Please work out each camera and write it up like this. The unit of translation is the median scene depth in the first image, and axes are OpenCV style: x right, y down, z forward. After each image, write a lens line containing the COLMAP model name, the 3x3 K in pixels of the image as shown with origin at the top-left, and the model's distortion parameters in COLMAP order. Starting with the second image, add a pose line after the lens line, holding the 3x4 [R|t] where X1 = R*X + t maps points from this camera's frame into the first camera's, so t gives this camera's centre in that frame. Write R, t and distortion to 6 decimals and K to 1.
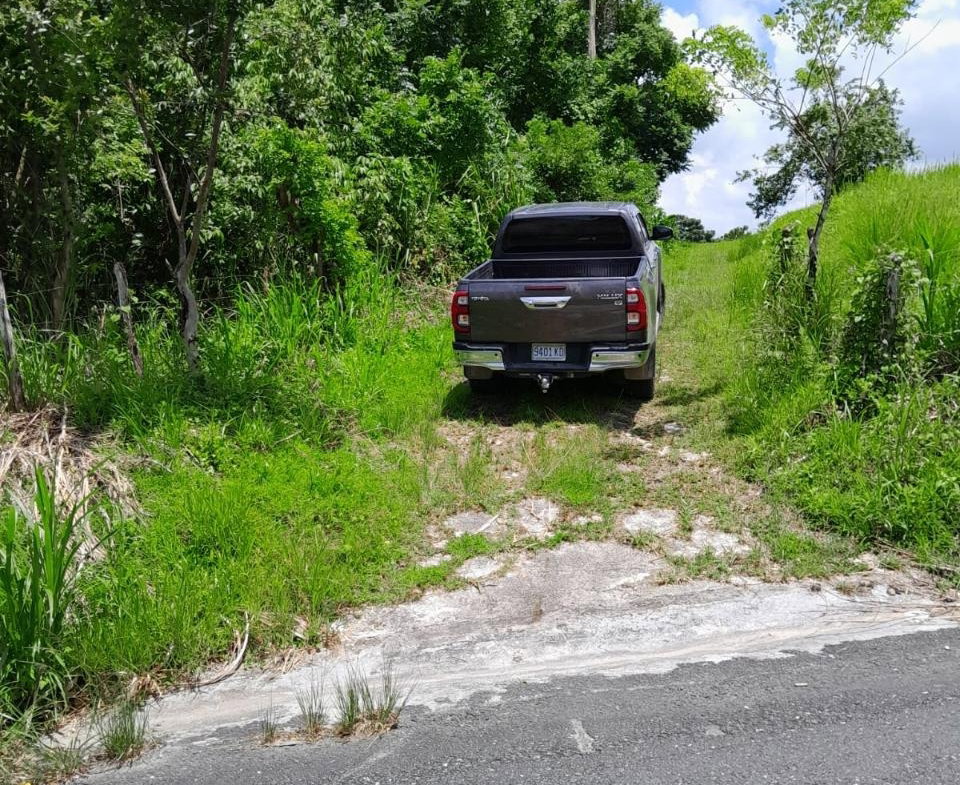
lens RADIAL K [[987.3, 0, 465.0], [0, 987.3, 381.7], [0, 0, 1]] dist [0.140005, -0.403544]
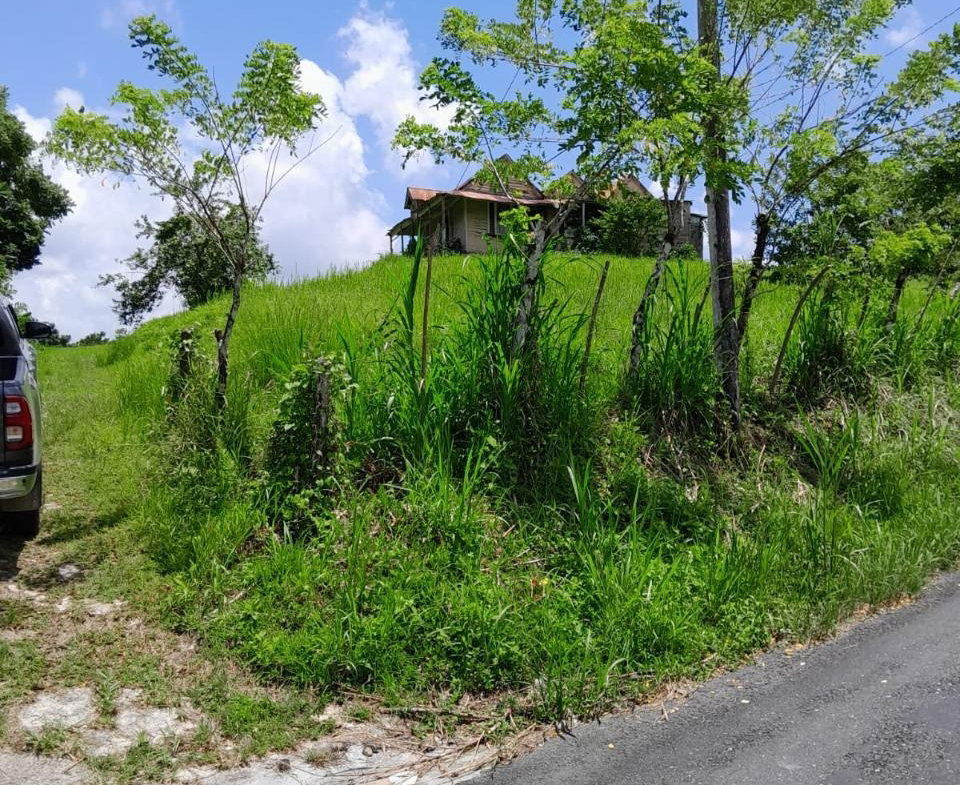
lens RADIAL K [[987.3, 0, 465.0], [0, 987.3, 381.7], [0, 0, 1]] dist [0.140005, -0.403544]
pose [[0.812018, 0.003145, 0.583623, -0.000577], [0.059460, 0.994336, -0.088088, -0.016772], [-0.580595, 0.106231, 0.807232, 0.182702]]
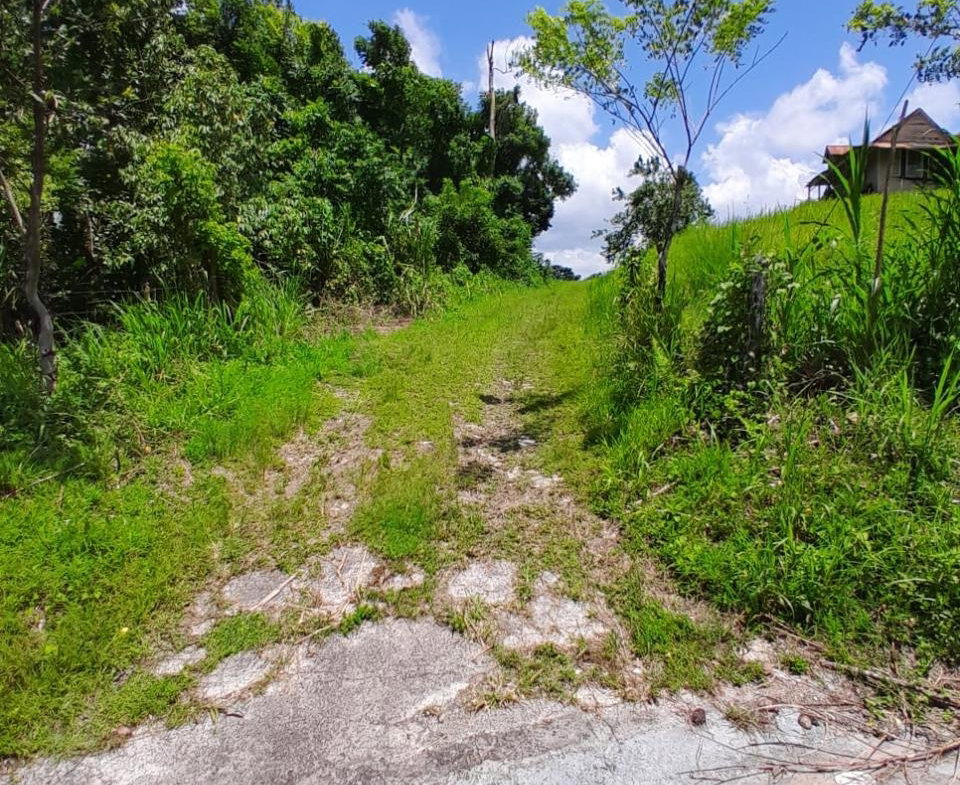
lens RADIAL K [[622.2, 0, 462.7], [0, 622.2, 377.6], [0, 0, 1]] dist [0.006817, -0.045211]
pose [[0.998407, -0.007749, 0.055891, 0.130926], [0.007288, 0.999938, 0.008453, -0.025439], [-0.055953, -0.008032, 0.998401, 0.458271]]
